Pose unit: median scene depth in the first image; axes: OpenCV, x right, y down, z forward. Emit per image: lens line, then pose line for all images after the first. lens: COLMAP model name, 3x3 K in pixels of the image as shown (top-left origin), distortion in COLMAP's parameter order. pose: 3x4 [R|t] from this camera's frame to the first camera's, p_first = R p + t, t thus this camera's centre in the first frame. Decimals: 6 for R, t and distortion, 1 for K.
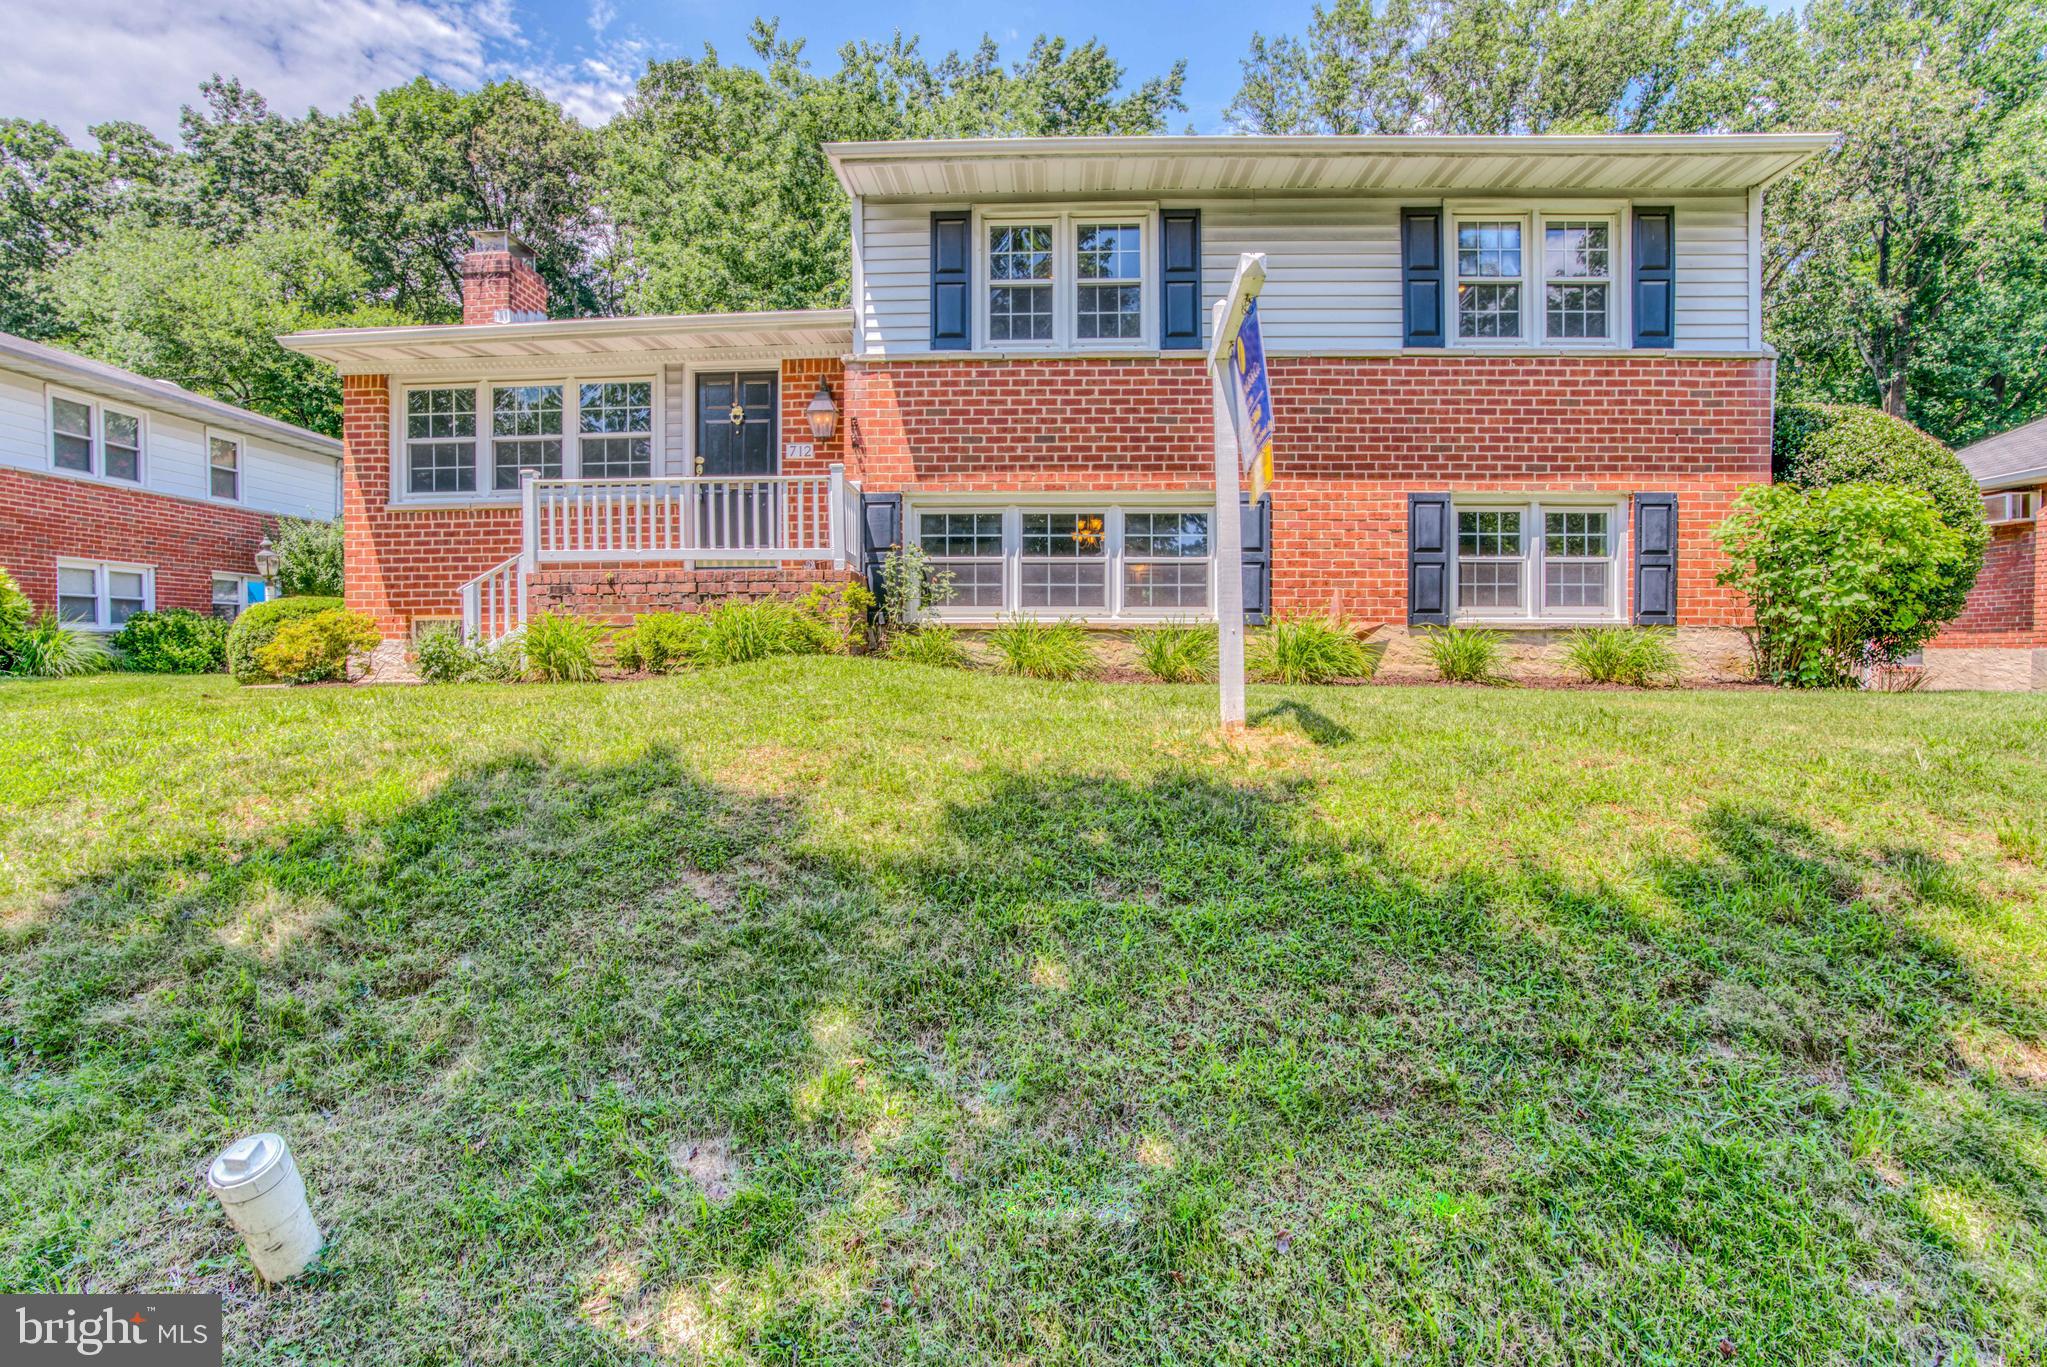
lens RADIAL K [[965.7, 0, 1032.8], [0, 965.7, 692.2], [0, 0, 1]] dist [-0.058671, 0.020261]
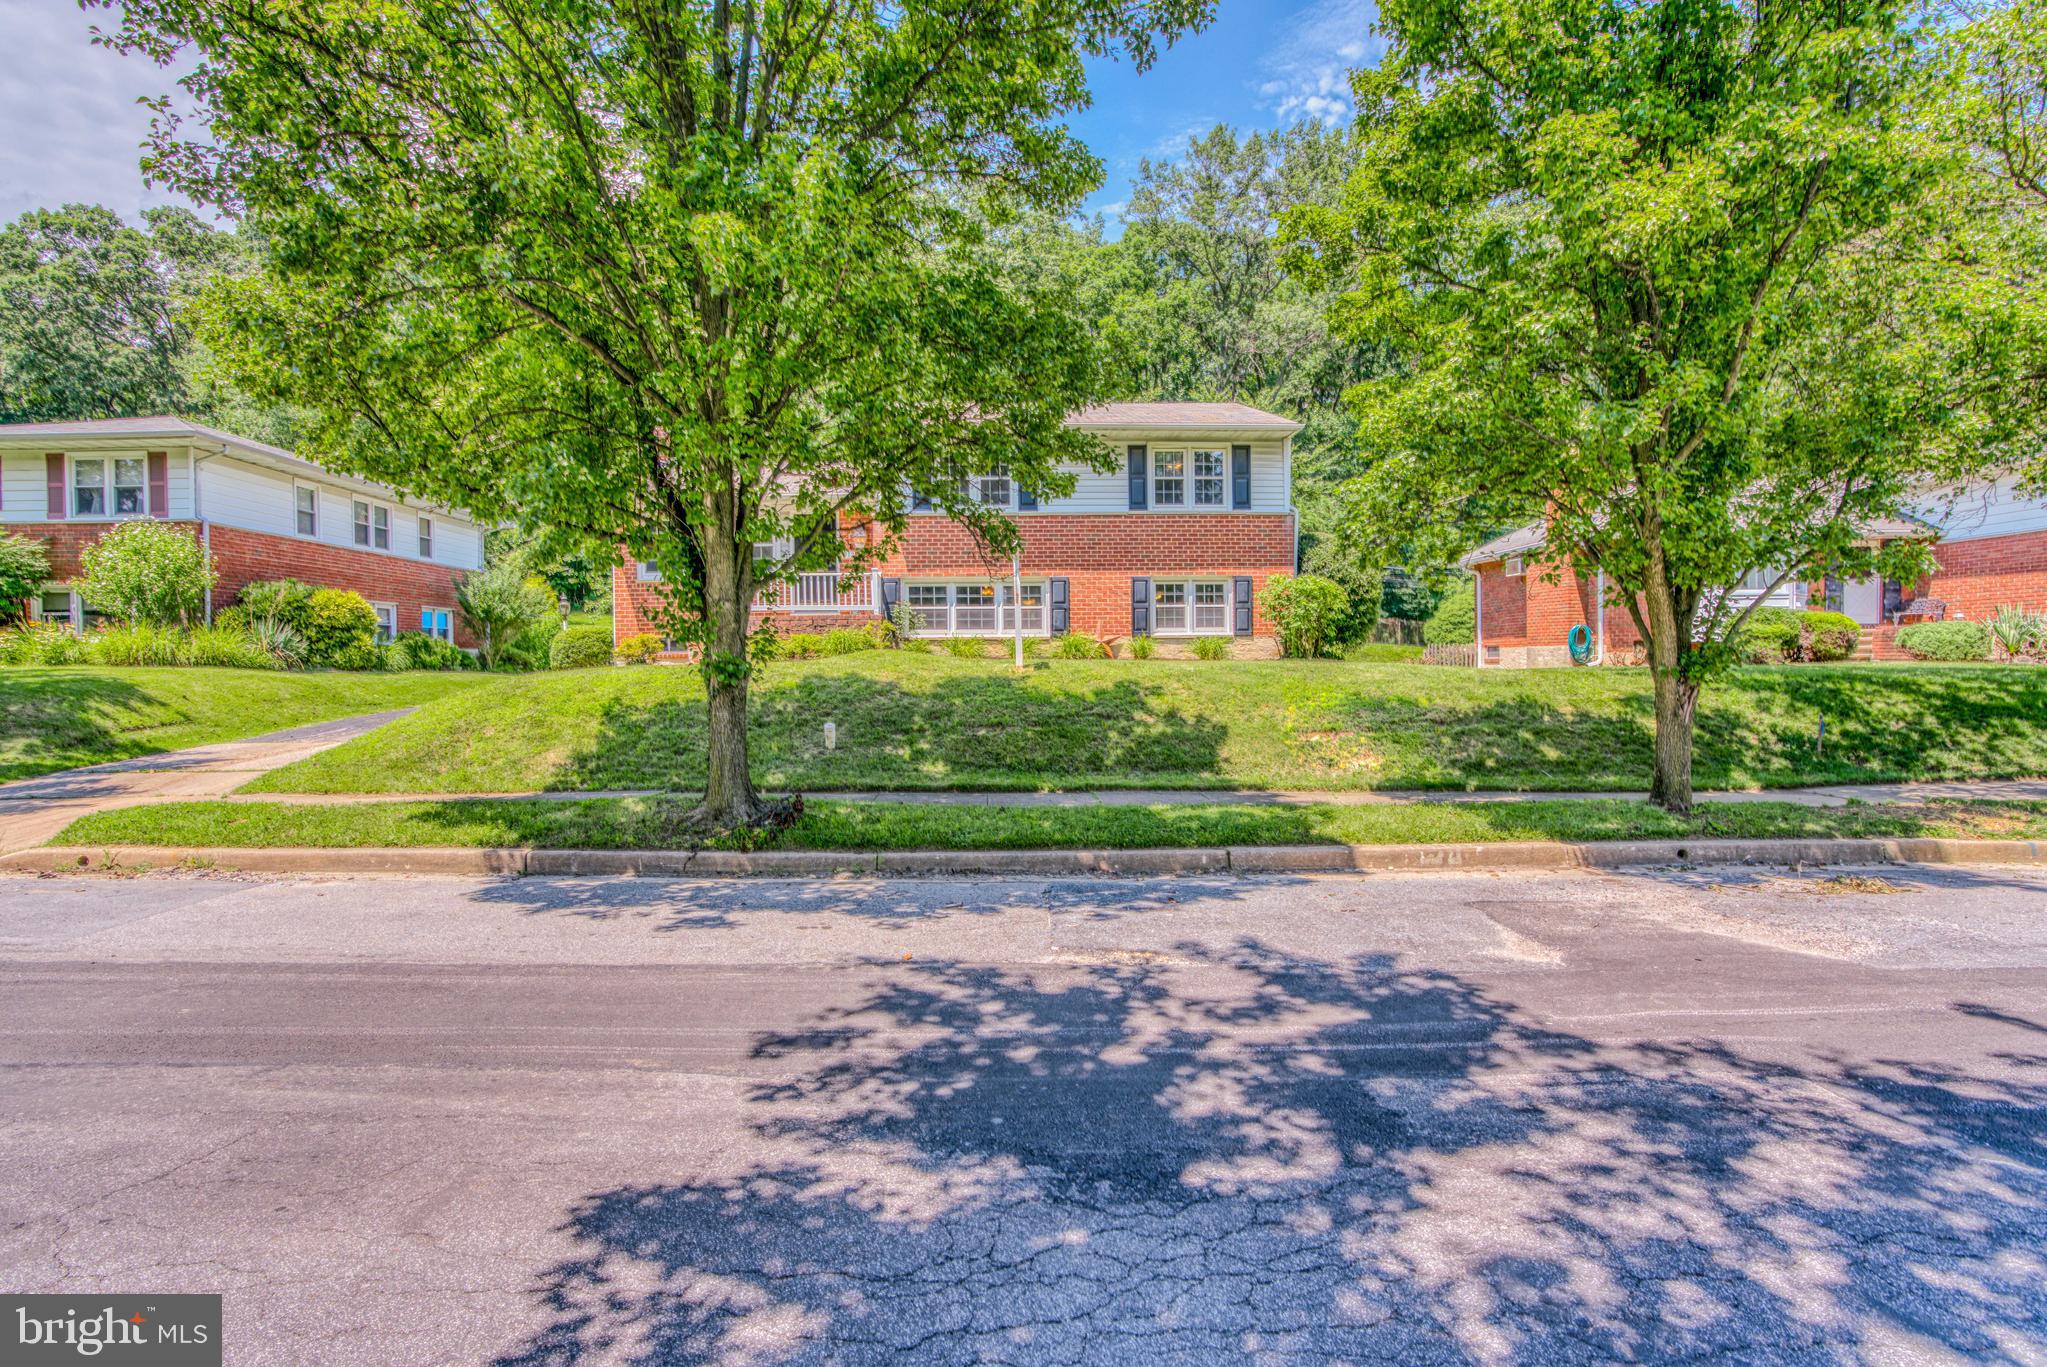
lens RADIAL K [[965.7, 0, 1021.6], [0, 965.7, 686.2], [0, 0, 1]] dist [-0.058671, 0.020261]
pose [[0.998649, -0.010731, 0.050846, 0.023927], [0.011676, 0.999764, -0.018325, 0.082088], [-0.050638, 0.018894, 0.998538, -1.189976]]
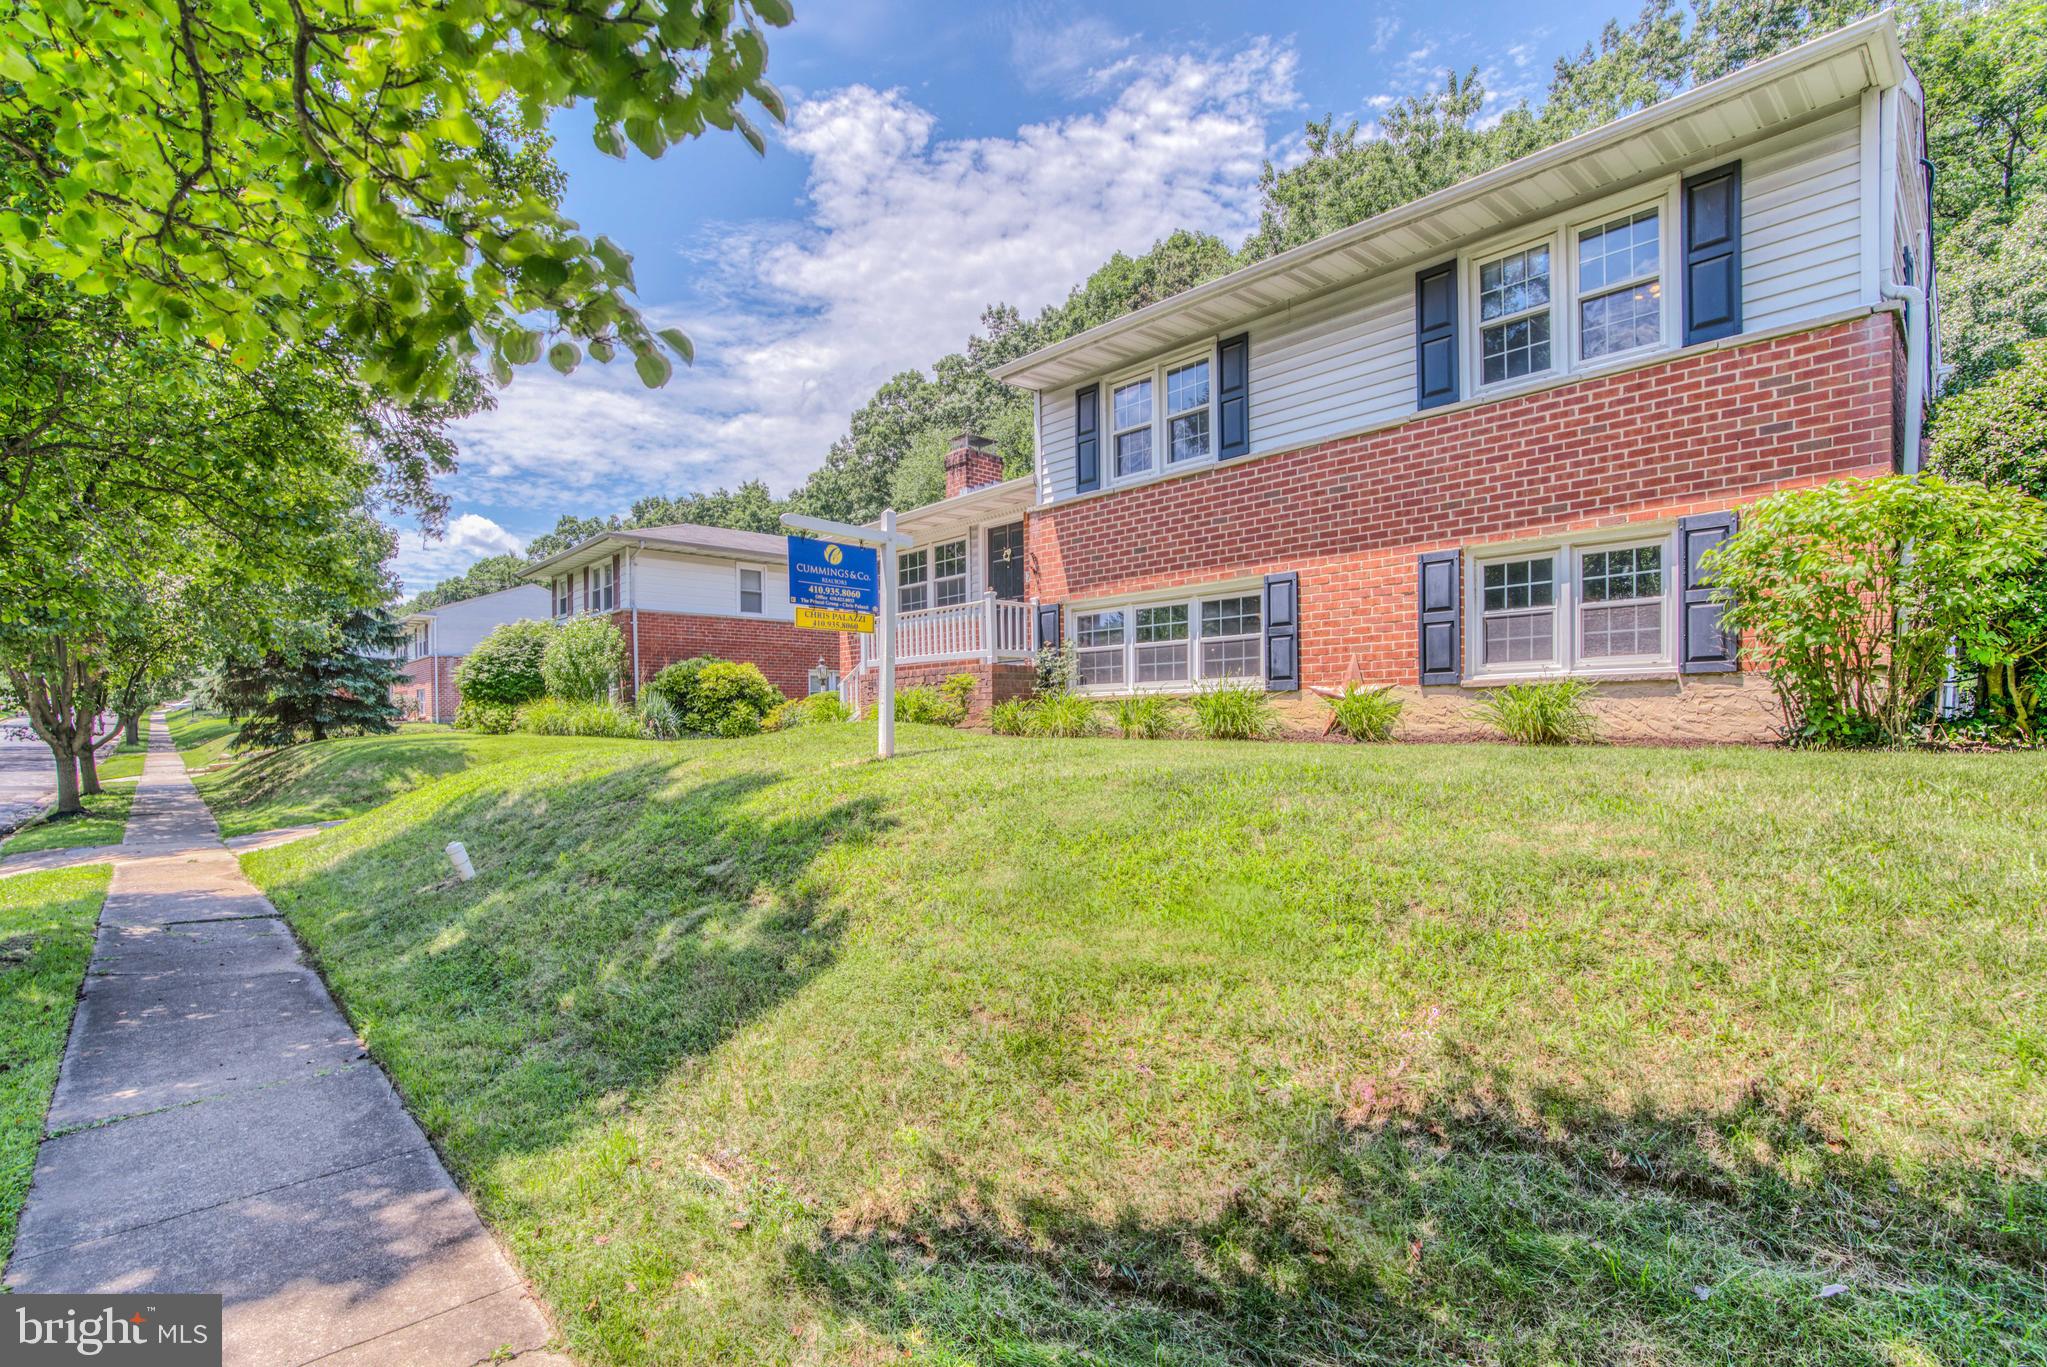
lens RADIAL K [[965.7, 0, 980.0], [0, 965.7, 747.0], [0, 0, 1]] dist [-0.058671, 0.020261]
pose [[0.698560, 0.004922, -0.715534, 0.780153], [-0.010060, 0.999945, -0.002943, 0.002125], [0.715480, 0.009255, 0.698572, -0.034355]]
